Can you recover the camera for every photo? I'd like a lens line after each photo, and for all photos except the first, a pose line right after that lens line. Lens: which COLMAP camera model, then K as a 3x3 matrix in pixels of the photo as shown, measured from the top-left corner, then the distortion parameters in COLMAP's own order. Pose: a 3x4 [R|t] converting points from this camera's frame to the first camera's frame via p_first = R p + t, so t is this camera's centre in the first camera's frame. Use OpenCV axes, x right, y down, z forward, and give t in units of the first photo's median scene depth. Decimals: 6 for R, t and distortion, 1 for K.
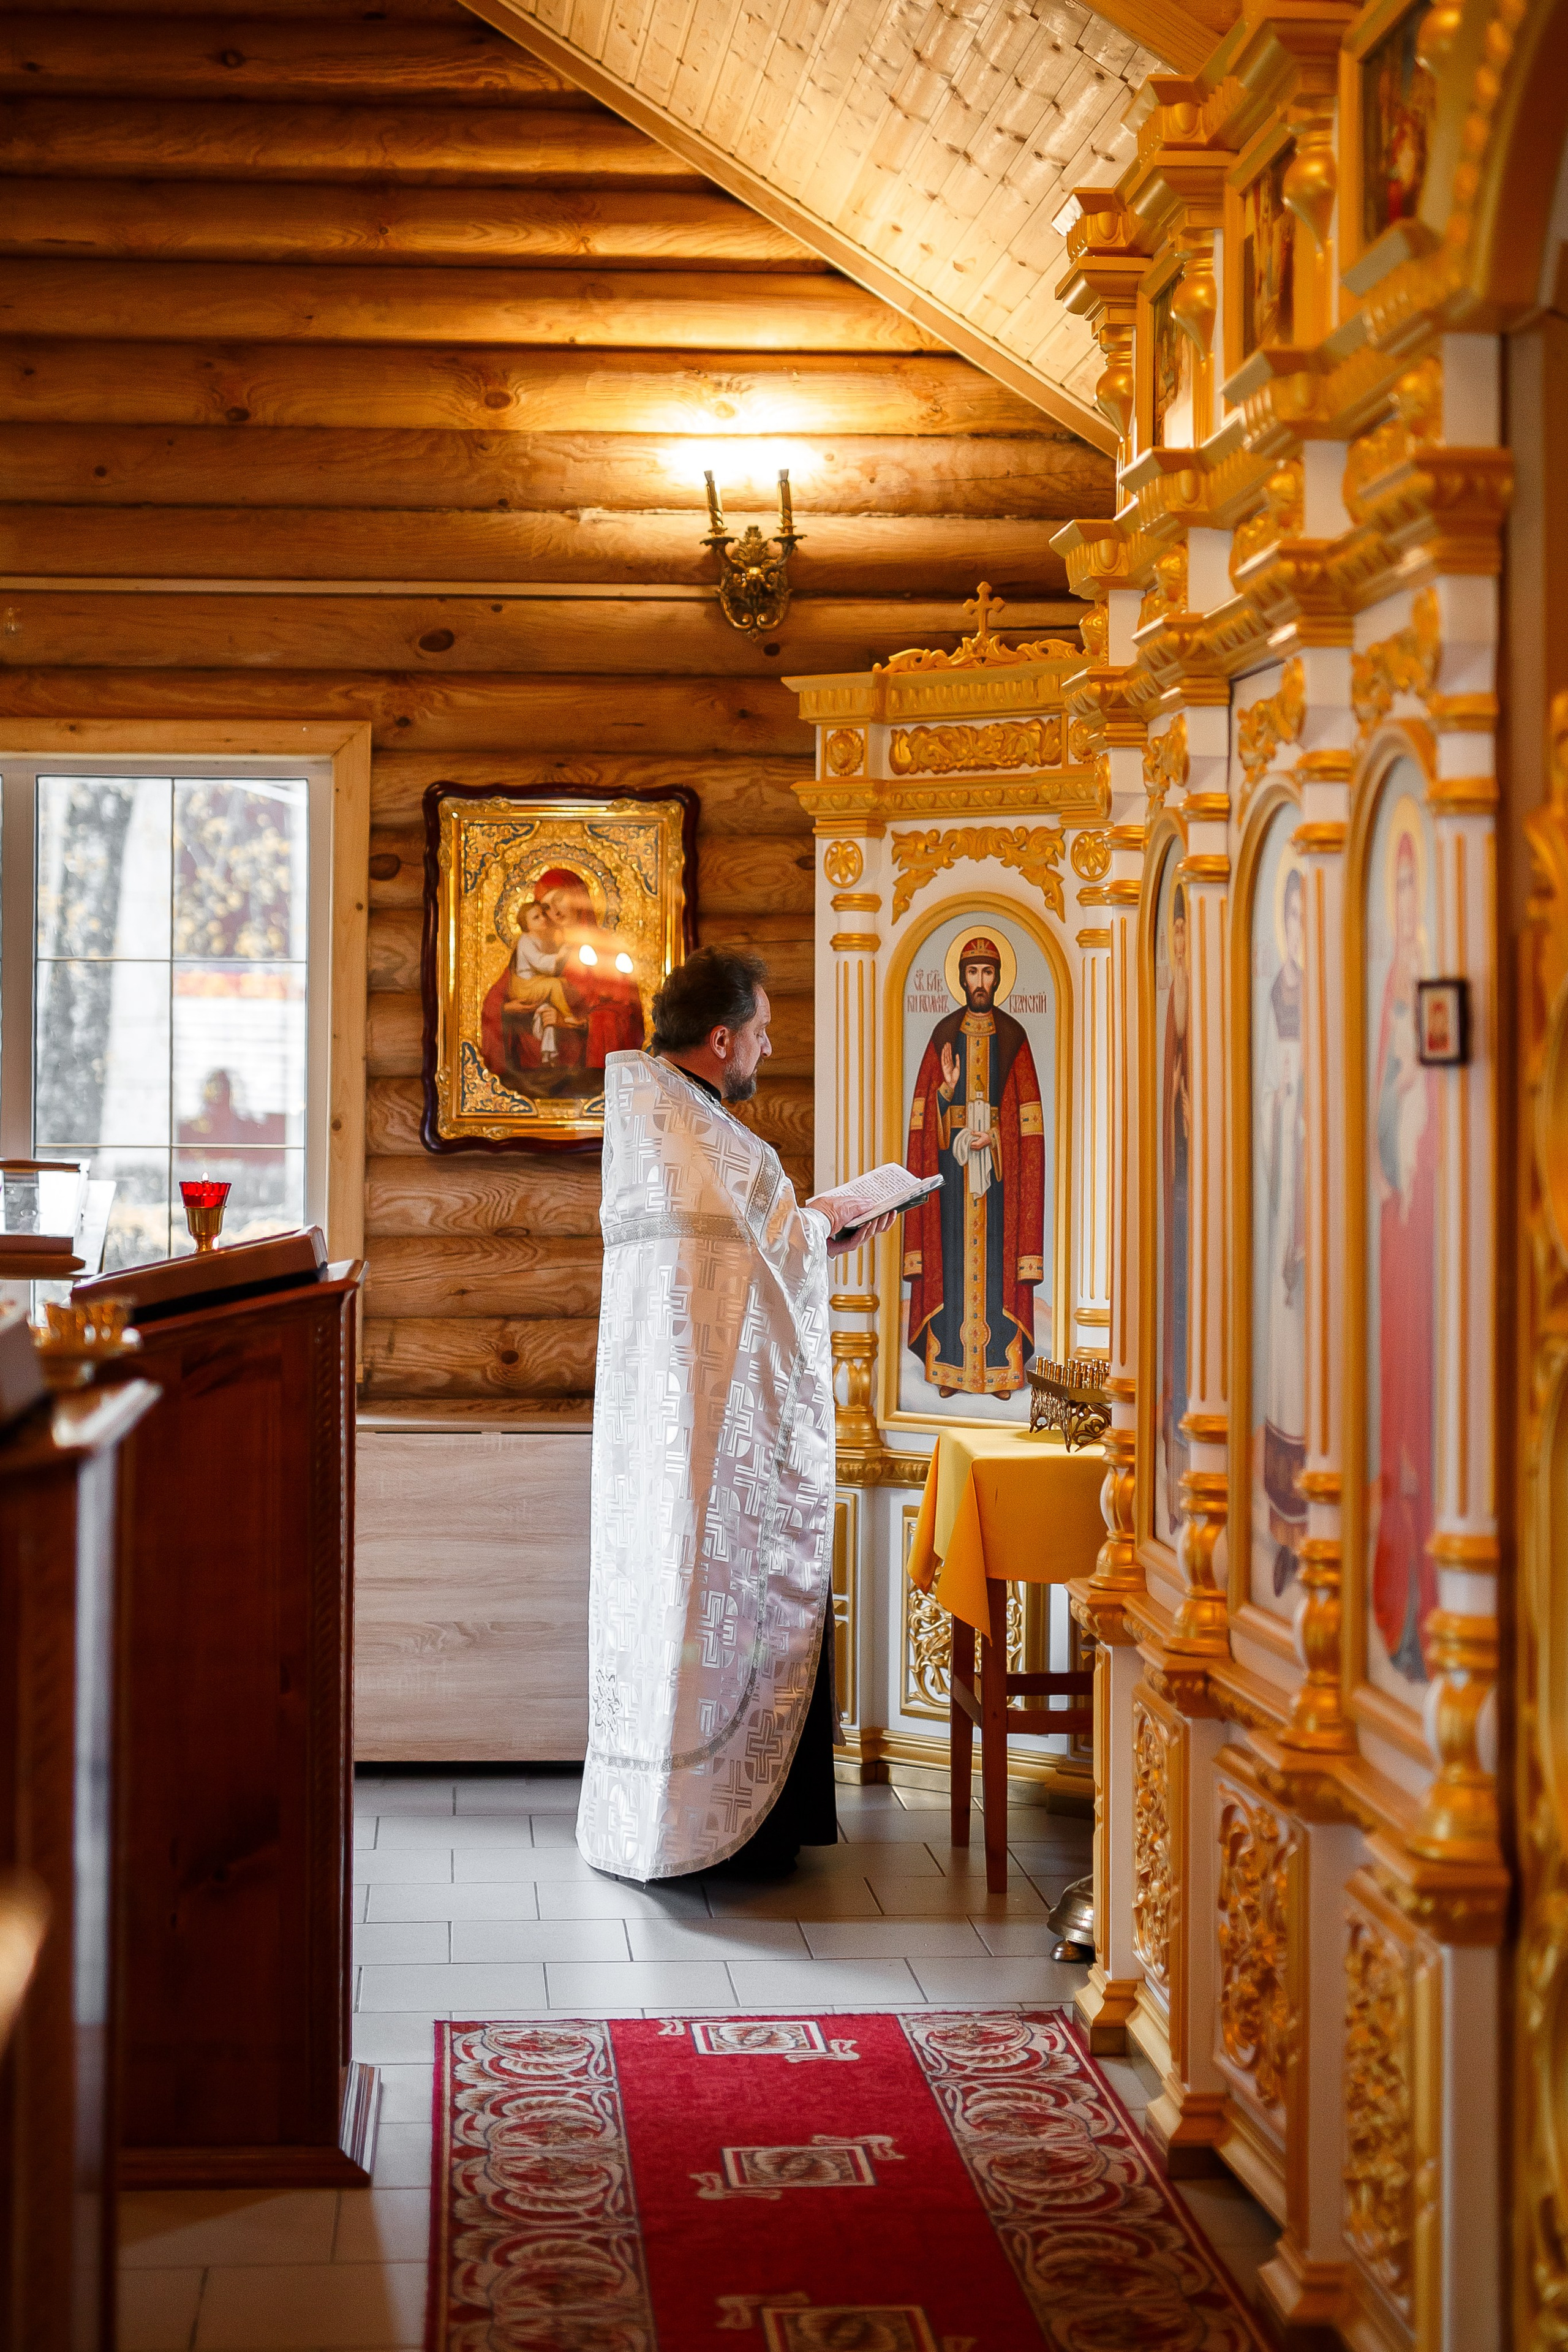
lens RADIAL K [[3908.7, 0, 784.2], [0, 3908.7, 1161.7], [0, 0, 1]] dist [-0.058563, 0.000000]
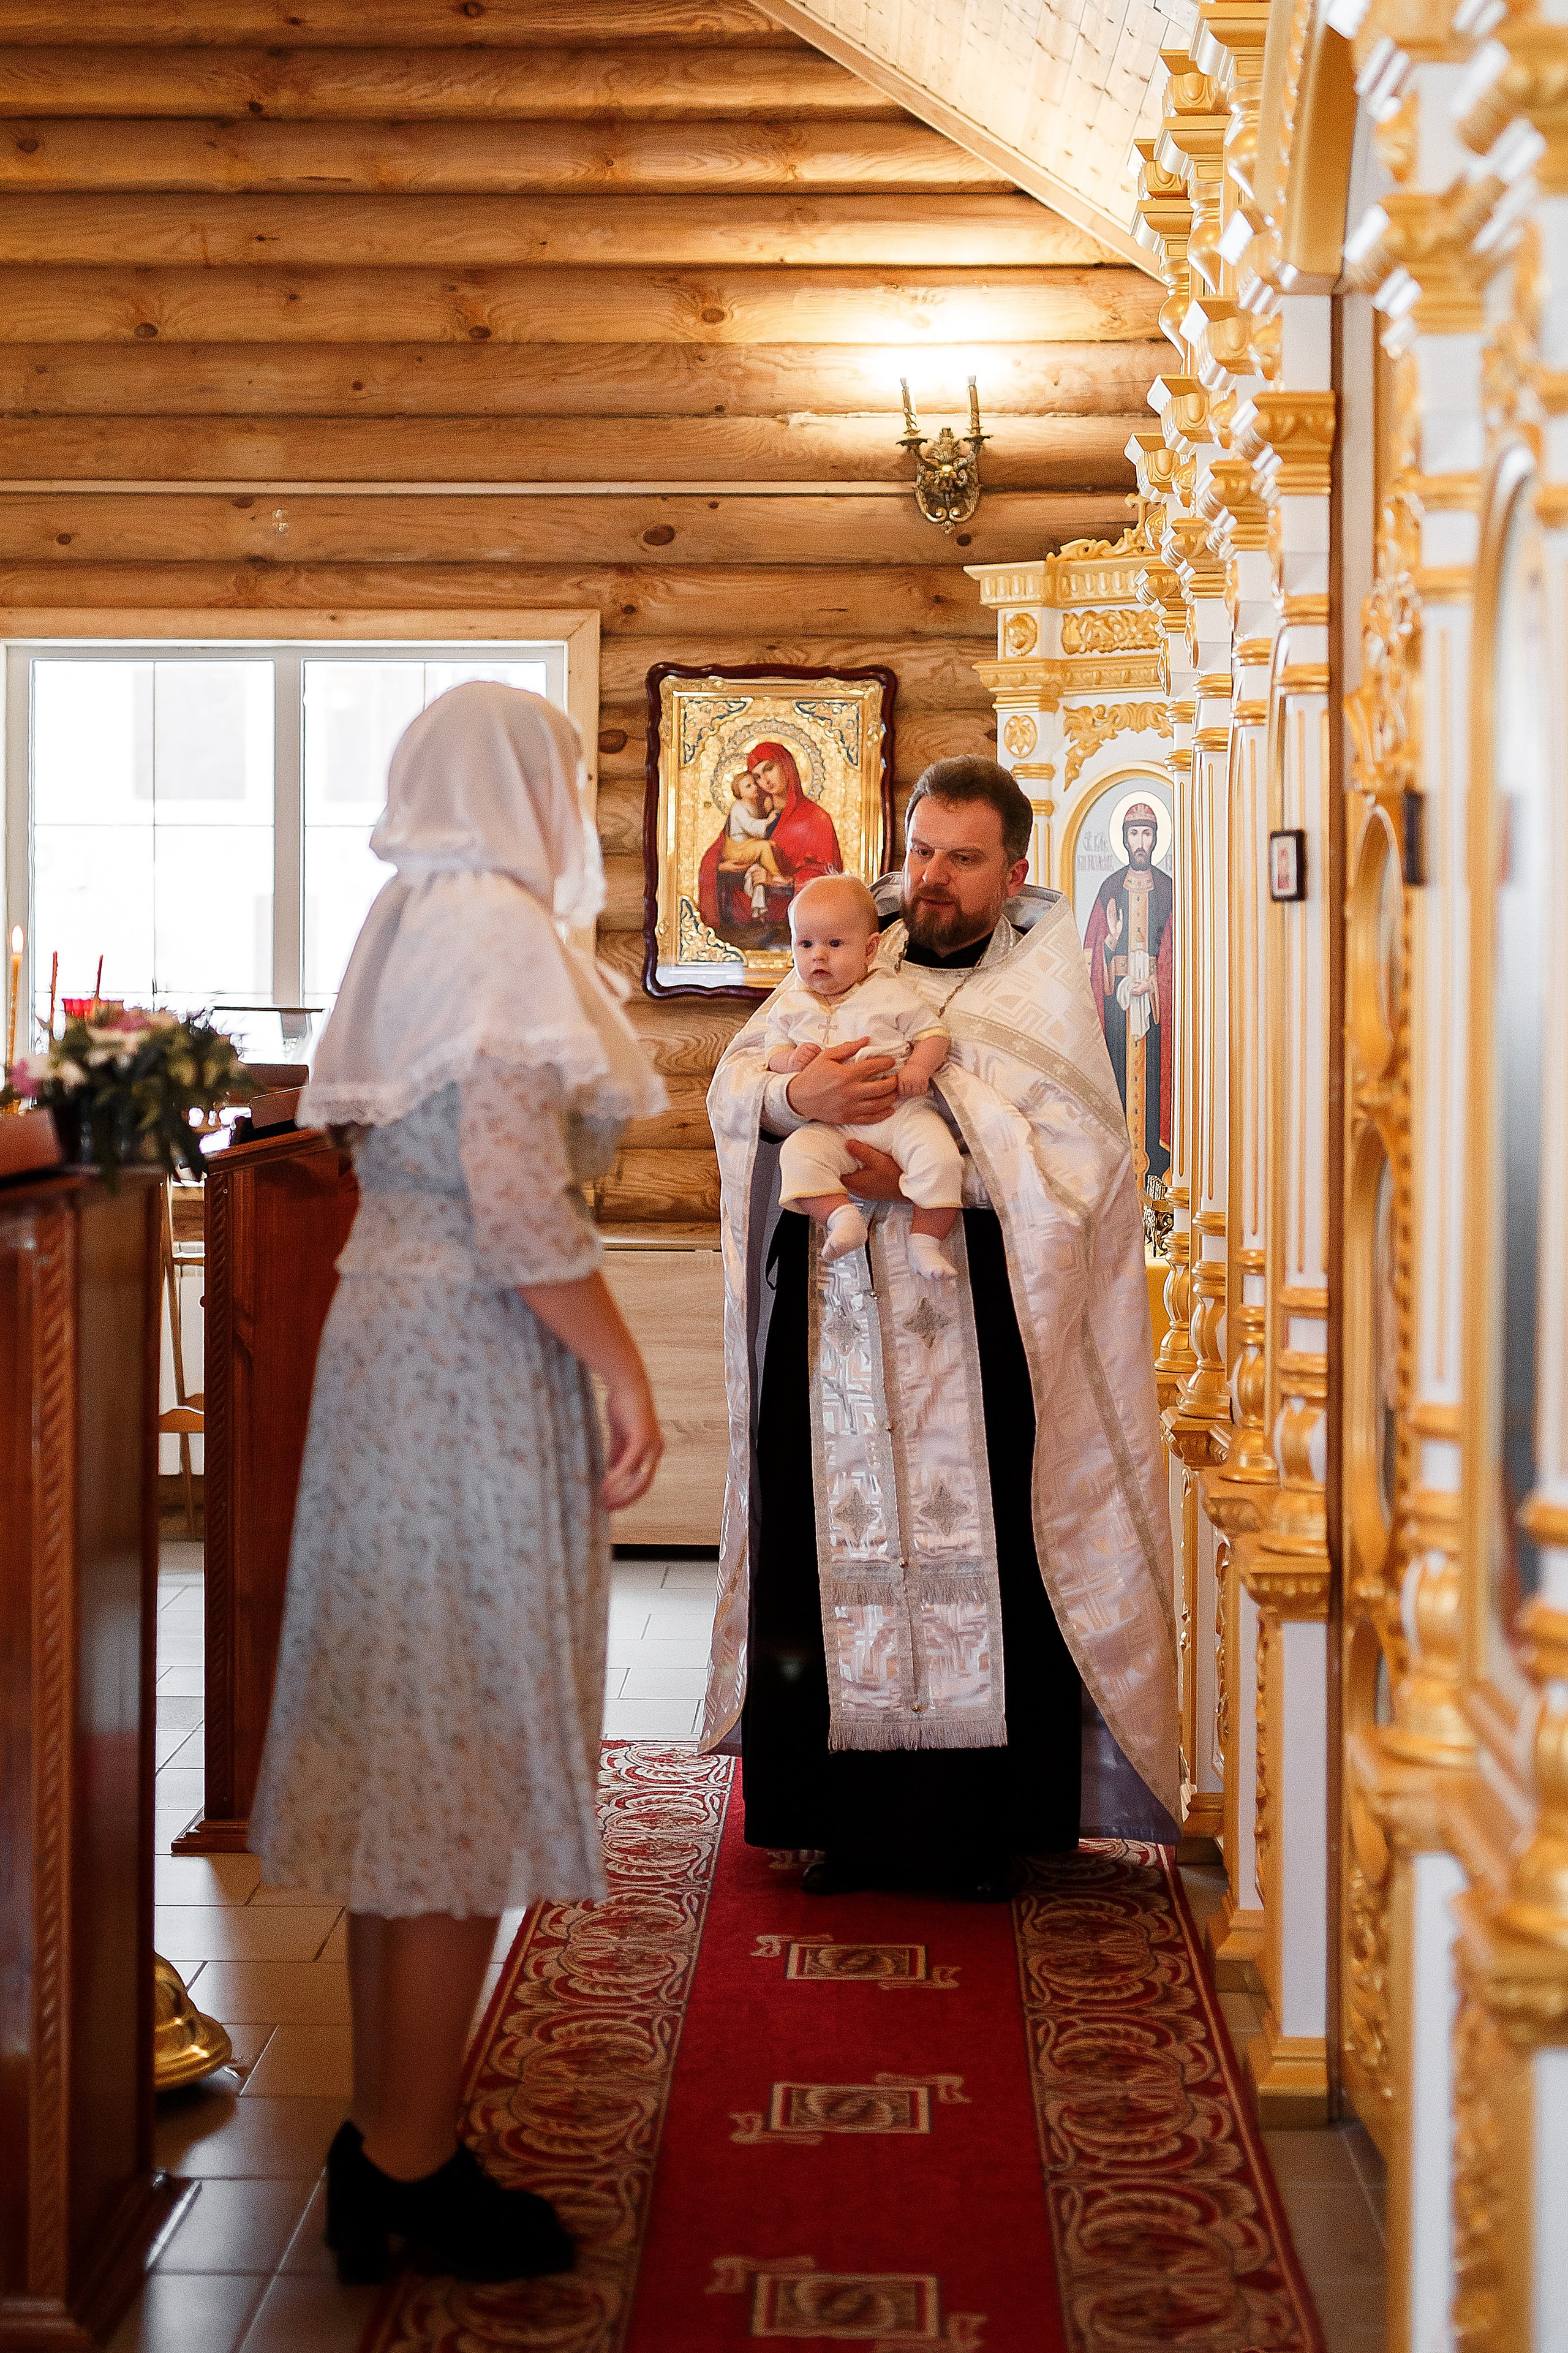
lens RADIAL K [[3910.1, 0, 784.7], [0, 3910.1, 1185.2], [0, 0, 1]] dist [-0.058563, 0.000000]
pose [[0.994485, 0.005748, -0.104720, 0.063559], [-0.001724, 0.999258, 0.038469, 0.007766], [0.104863, -0.038077, 0.993757, -0.102369]]
